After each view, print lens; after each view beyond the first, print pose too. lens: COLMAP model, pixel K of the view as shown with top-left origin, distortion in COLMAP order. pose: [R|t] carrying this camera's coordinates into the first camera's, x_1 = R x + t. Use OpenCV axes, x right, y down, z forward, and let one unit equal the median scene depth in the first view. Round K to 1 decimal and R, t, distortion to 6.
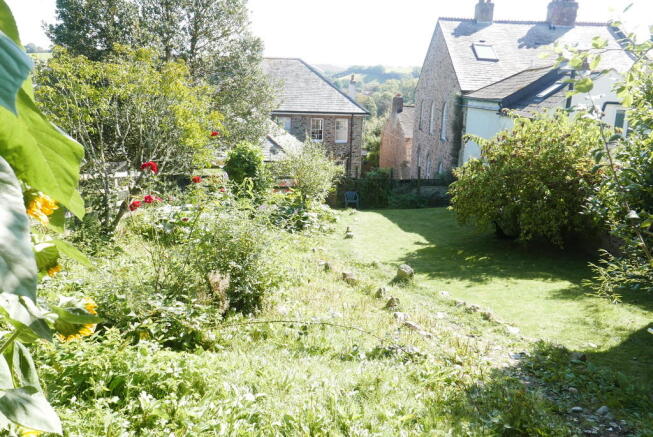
lens RADIAL K [[548.4, 0, 331.8], [0, 548.4, 219.4], [0, 0, 1]] dist [-0.008413, -0.006939]
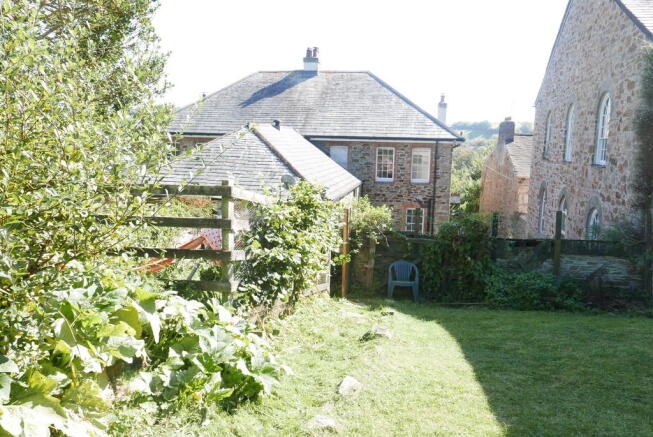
lens RADIAL K [[548.4, 0, 325.7], [0, 548.4, 214.9], [0, 0, 1]] dist [-0.008413, -0.006939]
pose [[0.980621, 0.023066, -0.194553, 0.105391], [-0.044360, 0.993396, -0.105817, -0.066400], [0.190827, 0.112397, 0.975168, 0.928273]]
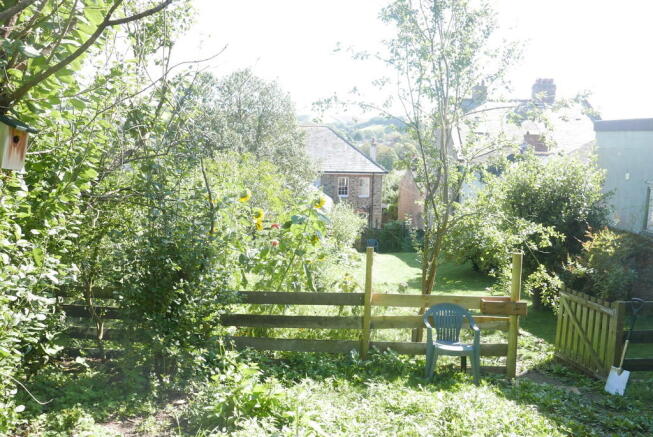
lens RADIAL K [[548.4, 0, 326.0], [0, 548.4, 220.5], [0, 0, 1]] dist [-0.008413, -0.006939]
pose [[0.998648, -0.006298, -0.051597, -0.010267], [0.001840, 0.996293, -0.086002, 0.026646], [0.051947, 0.085791, 0.994958, -0.472860]]
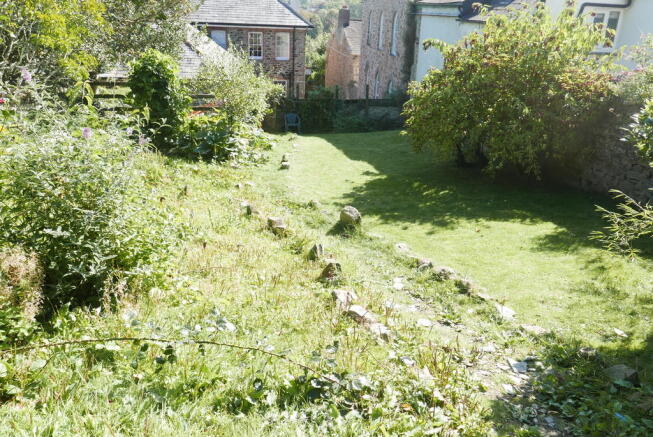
lens RADIAL K [[548.4, 0, 331.3], [0, 548.4, 220.7], [0, 0, 1]] dist [-0.008413, -0.006939]
pose [[0.995565, -0.023346, 0.091129, 0.024581], [0.010430, 0.990138, 0.139704, -0.003821], [-0.093492, -0.138134, 0.985991, 0.160525]]
